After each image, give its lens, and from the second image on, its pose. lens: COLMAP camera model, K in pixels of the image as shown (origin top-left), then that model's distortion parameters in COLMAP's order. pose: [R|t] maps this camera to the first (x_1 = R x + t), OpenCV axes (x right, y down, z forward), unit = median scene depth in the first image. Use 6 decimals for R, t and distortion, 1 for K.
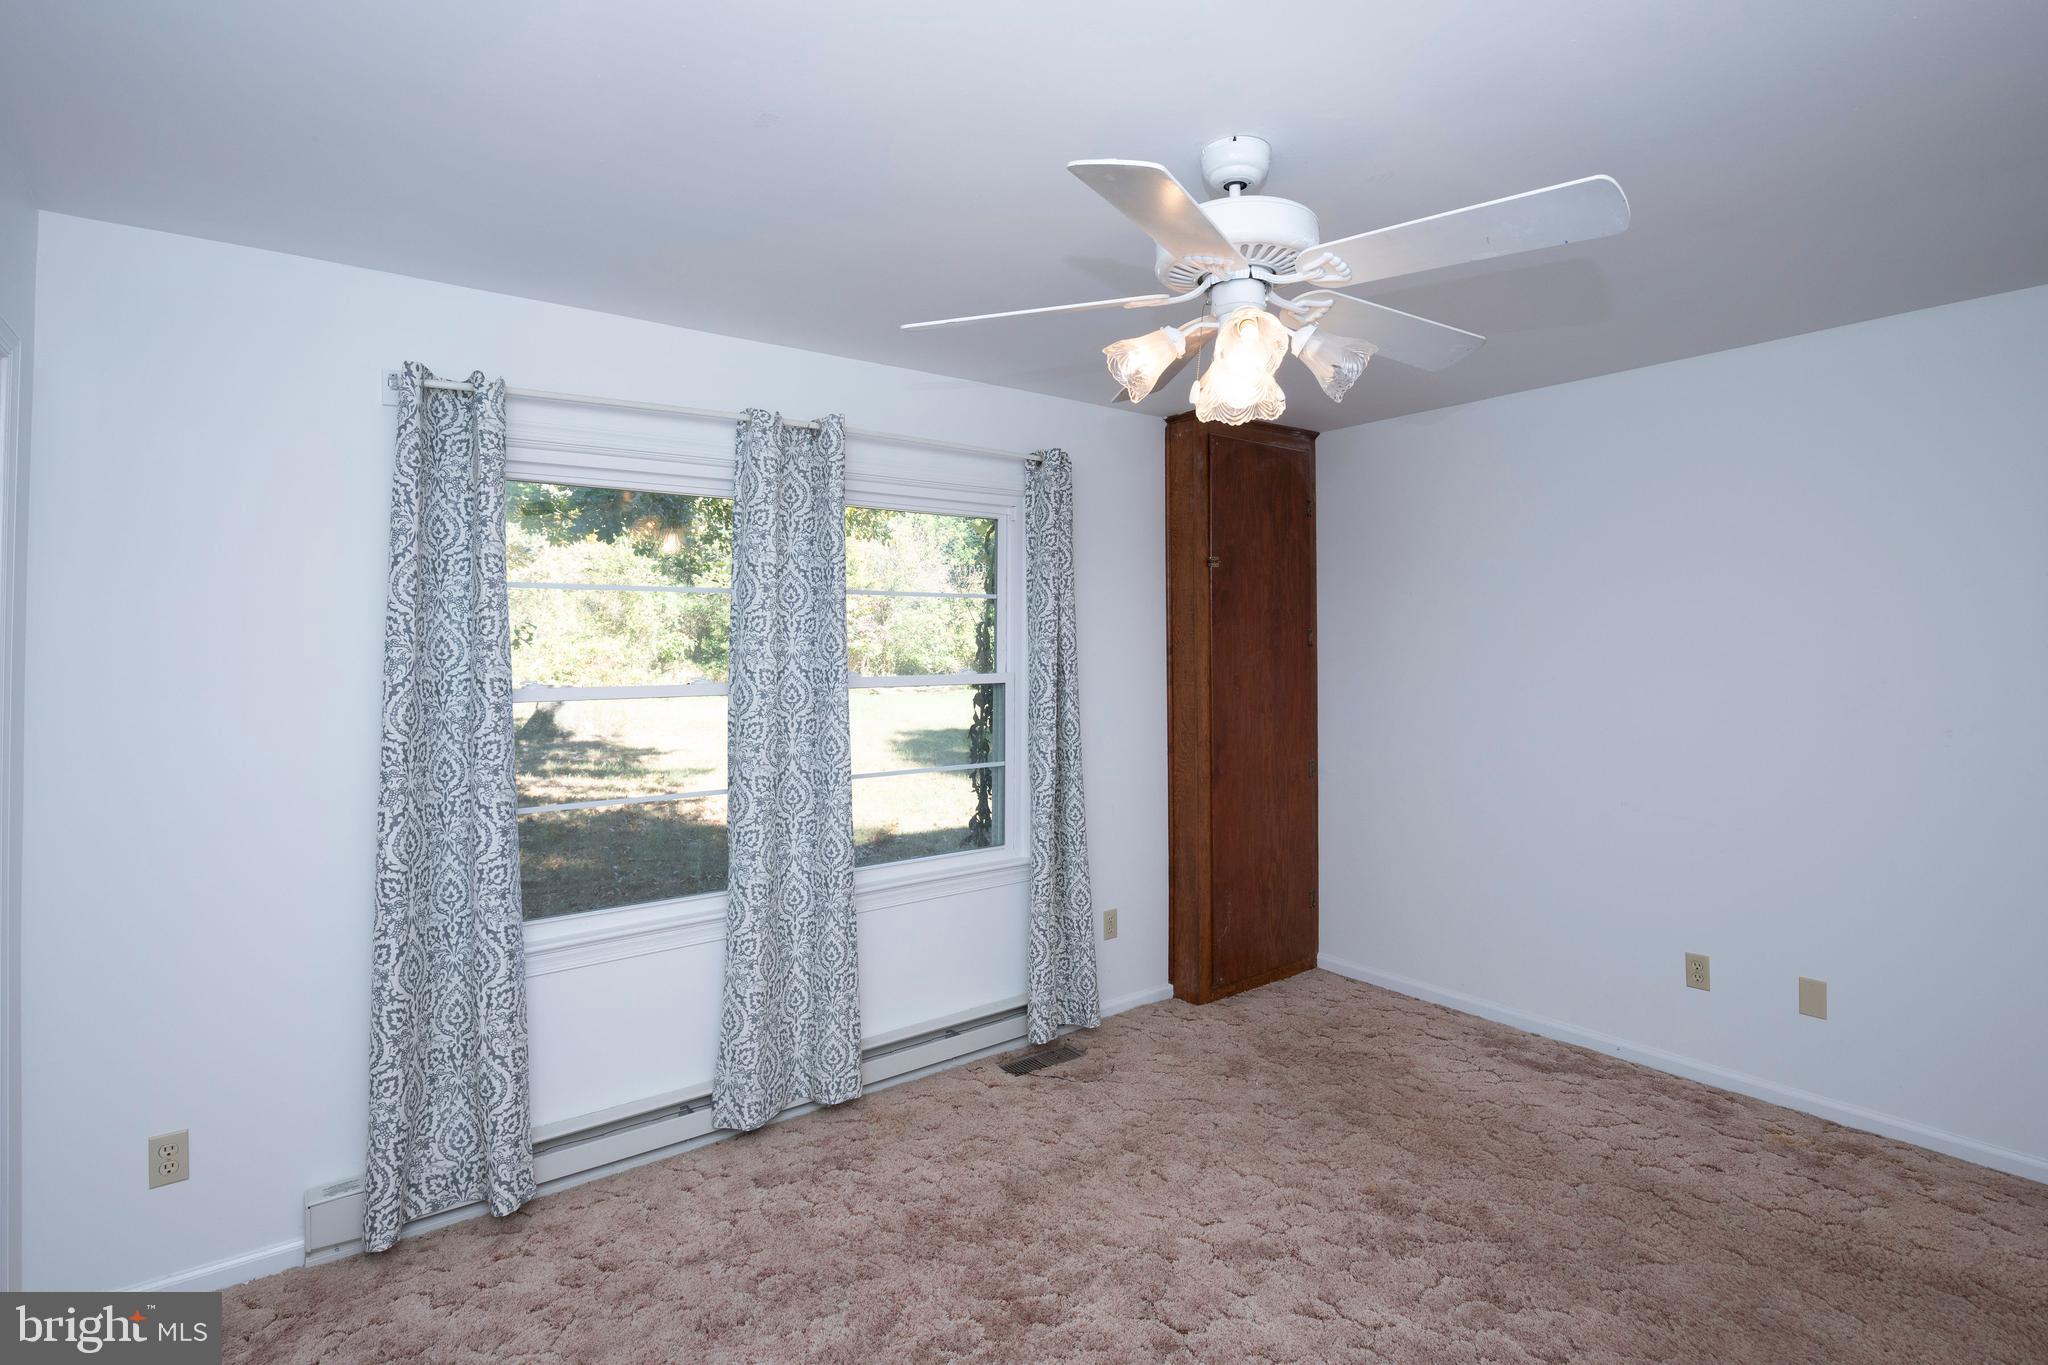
lens RADIAL K [[935.0, 0, 1025.2], [0, 935.0, 617.3], [0, 0, 1]] dist [-0.034506, 0.005564]
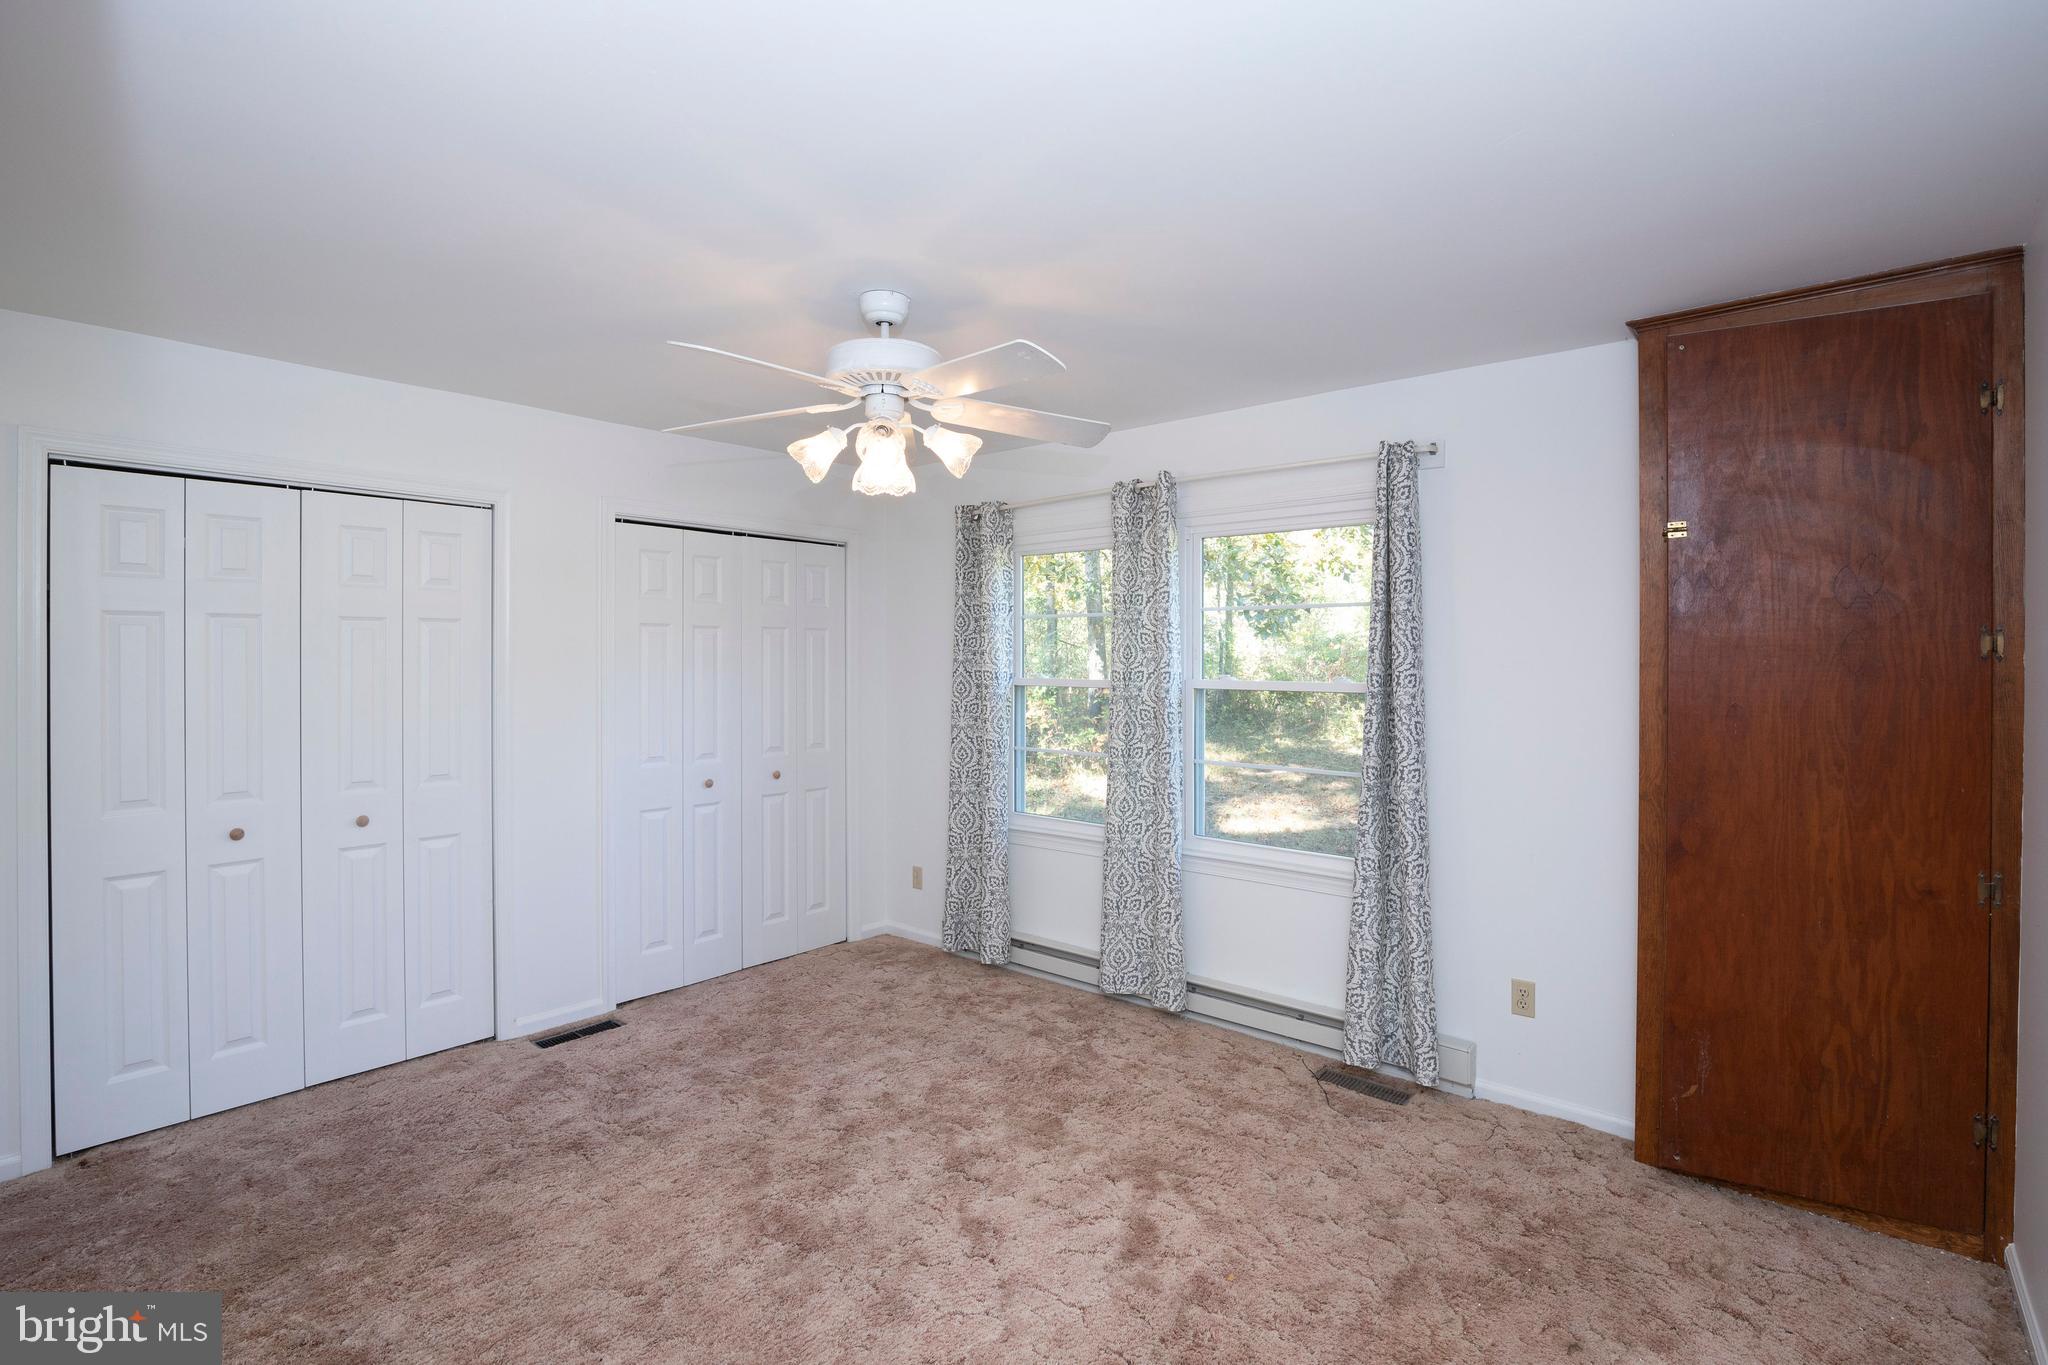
lens RADIAL K [[935.0, 0, 1025.3], [0, 935.0, 674.5], [0, 0, 1]] dist [-0.034506, 0.005564]
pose [[0.242404, 0.023857, -0.969882, 0.868546], [0.019692, 0.999371, 0.029504, 0.014988], [0.969975, -0.026251, 0.241782, 0.448438]]
